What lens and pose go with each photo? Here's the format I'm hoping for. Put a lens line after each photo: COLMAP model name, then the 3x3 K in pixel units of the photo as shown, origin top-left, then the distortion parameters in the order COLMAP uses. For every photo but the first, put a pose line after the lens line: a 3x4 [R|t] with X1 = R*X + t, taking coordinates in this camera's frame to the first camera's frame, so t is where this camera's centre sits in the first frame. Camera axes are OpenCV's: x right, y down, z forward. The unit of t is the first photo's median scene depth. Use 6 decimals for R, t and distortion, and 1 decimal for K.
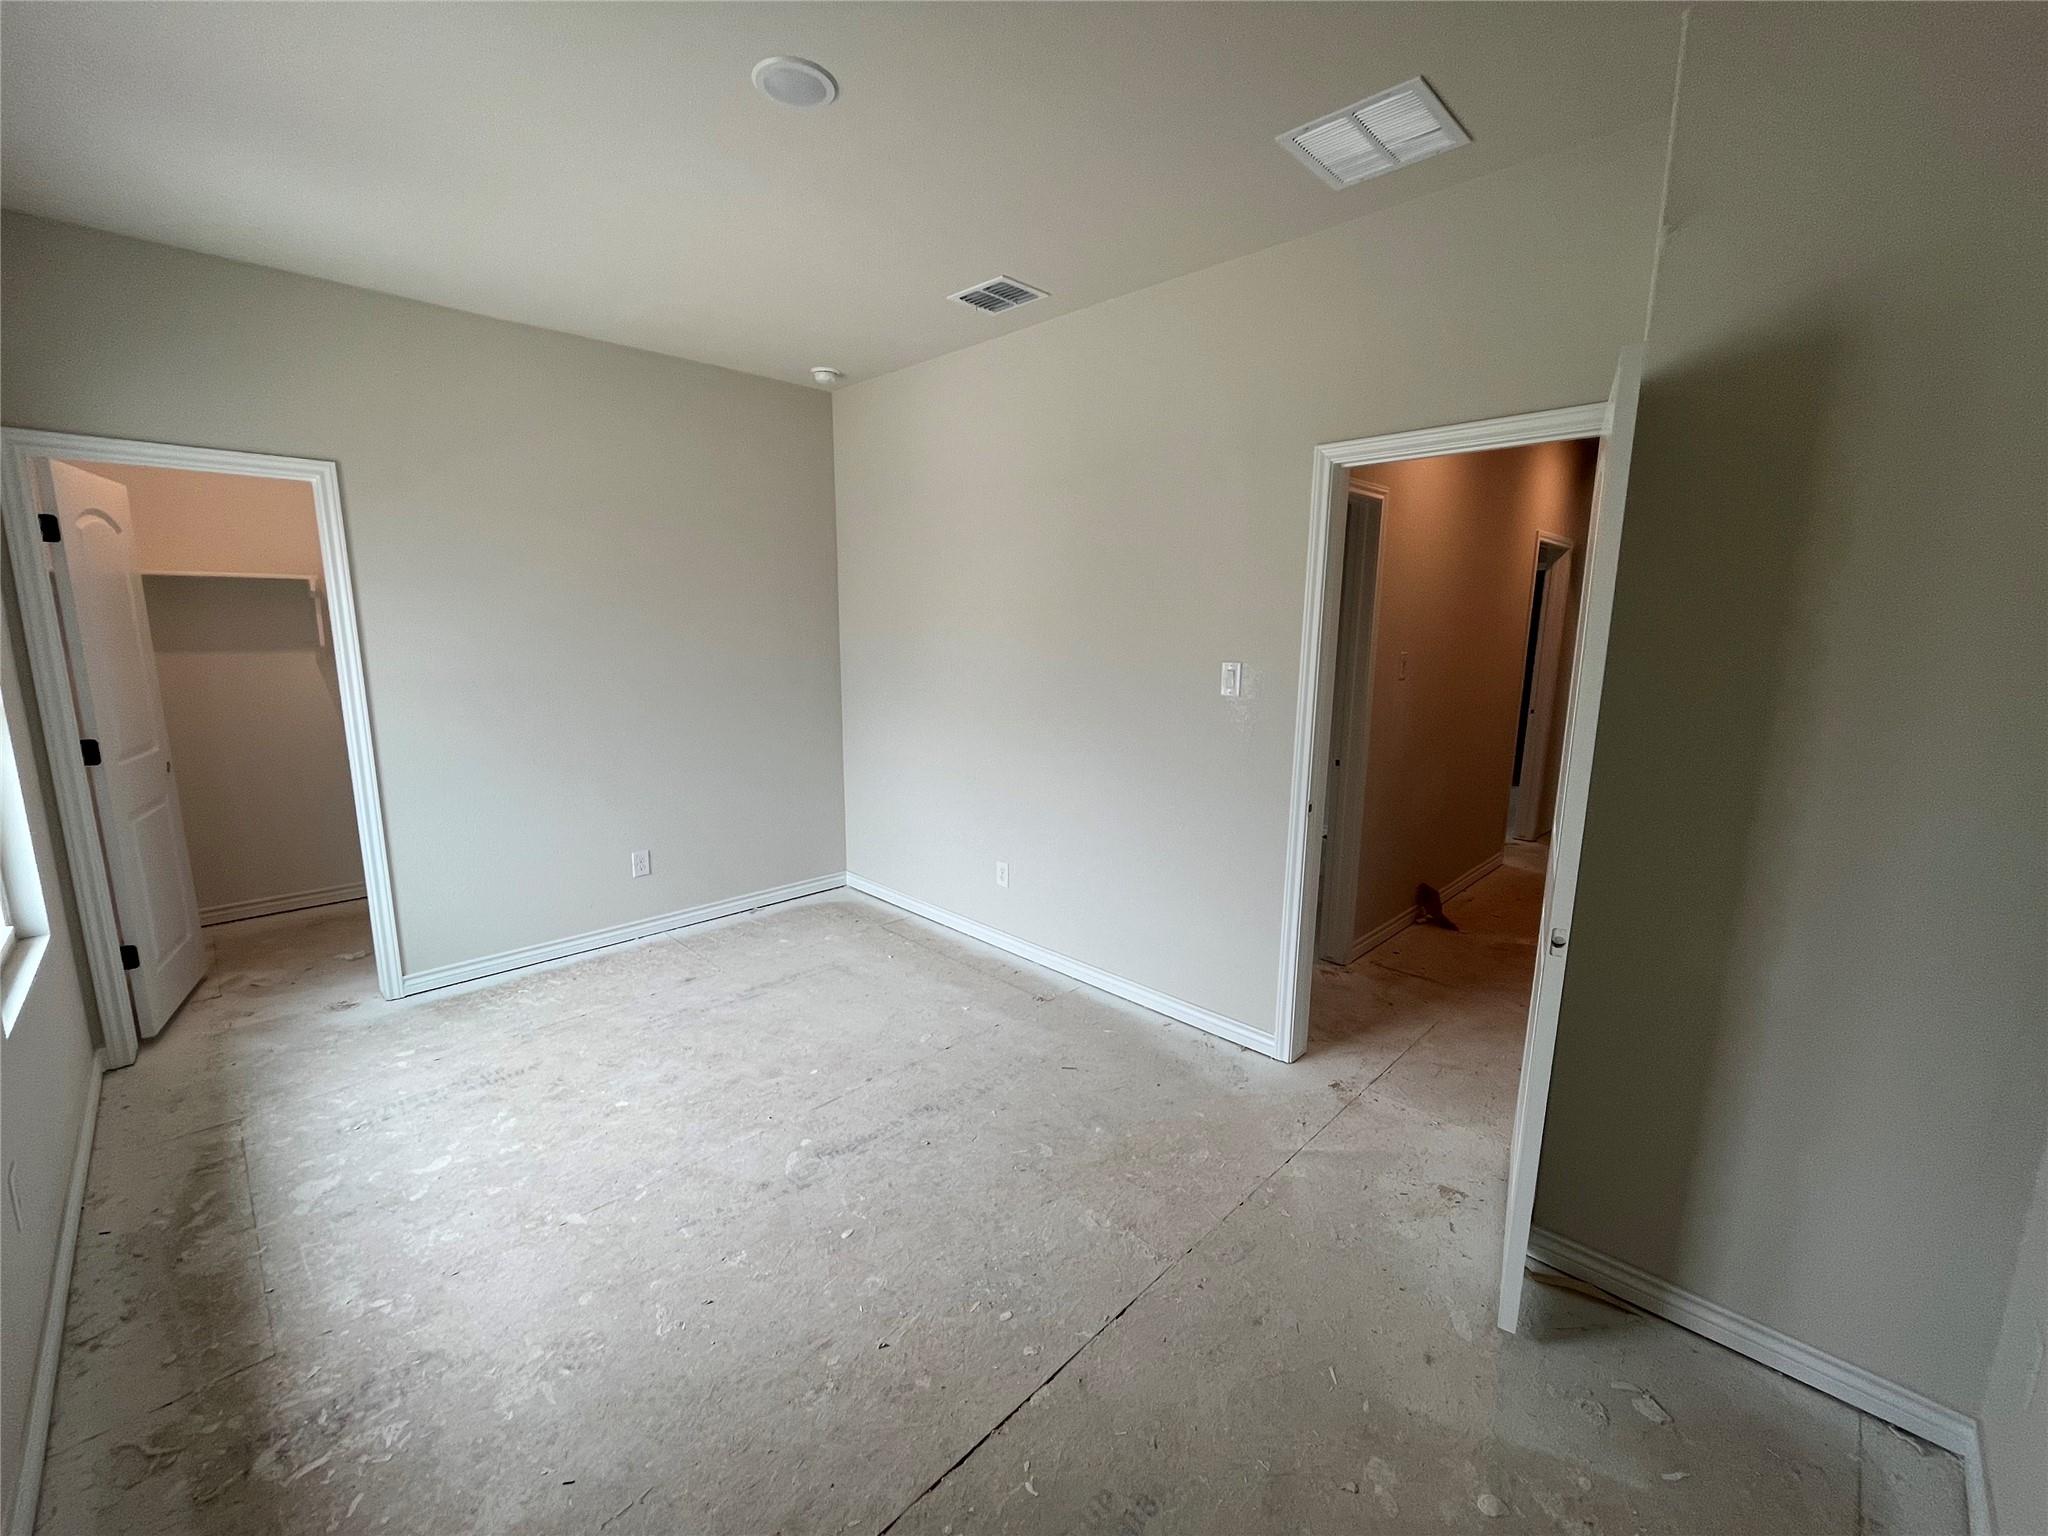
lens RADIAL K [[836.2, 0, 1019.8], [0, 836.2, 769.4], [0, 0, 1]] dist [-0.002944, -0.000554]
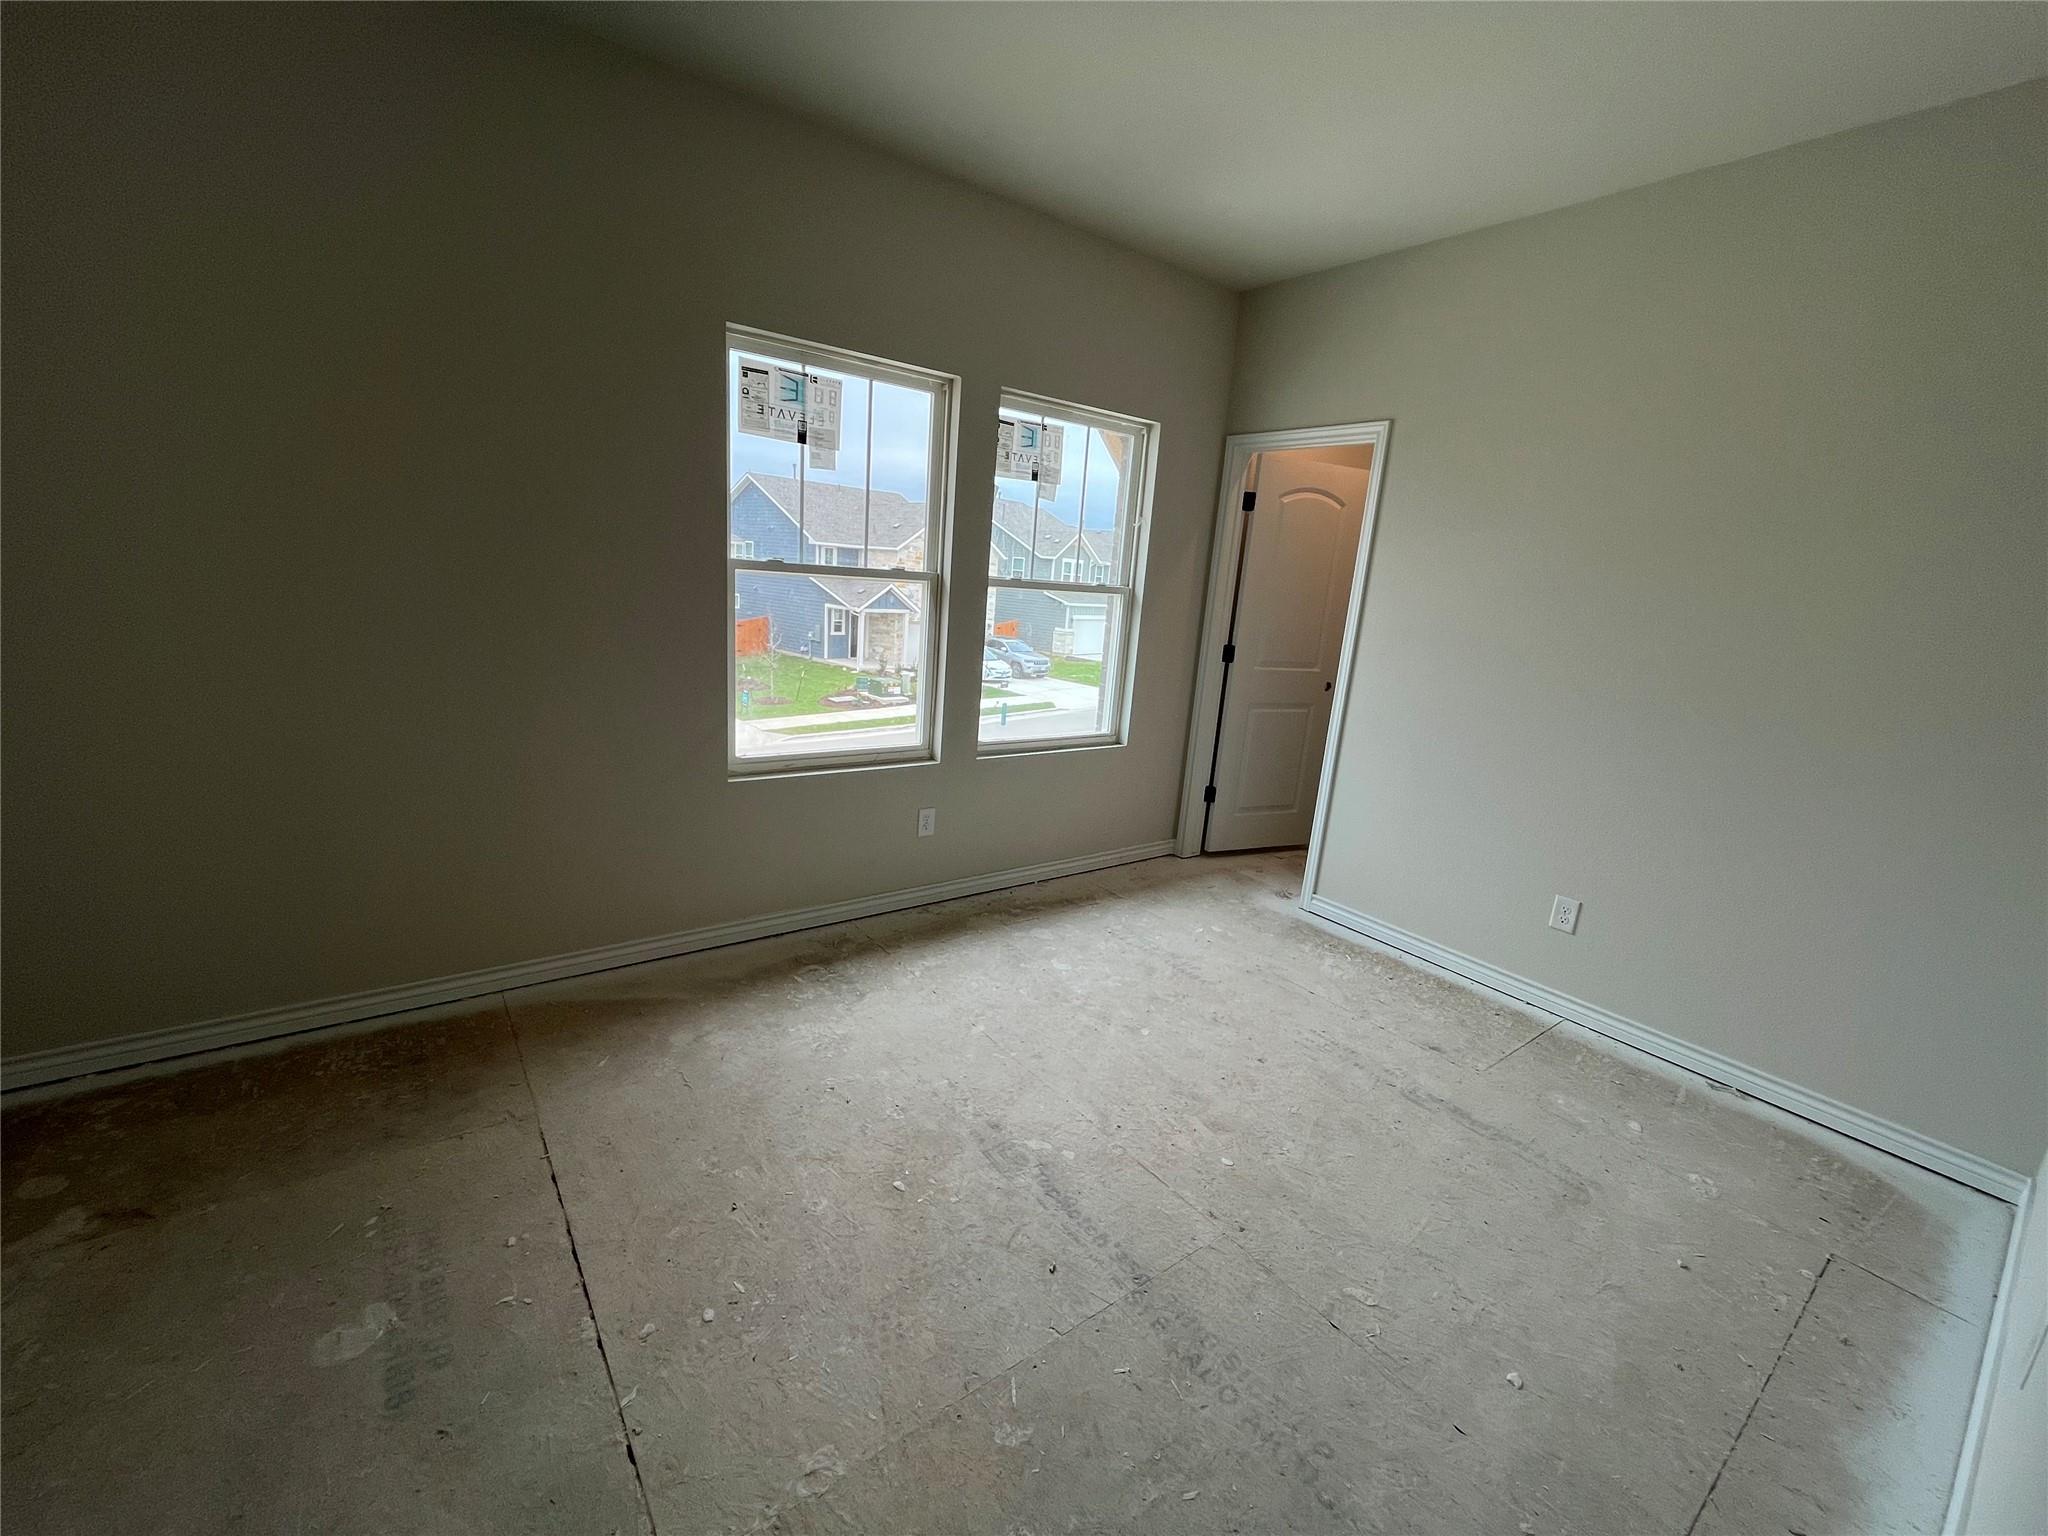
lens RADIAL K [[836.2, 0, 1019.8], [0, 836.2, 769.4], [0, 0, 1]] dist [-0.002944, -0.000554]
pose [[-0.145188, 0.208736, -0.967135, 0.405026], [-0.246931, 0.938915, 0.239715, -0.086958], [0.958095, 0.273619, -0.084776, 0.781108]]
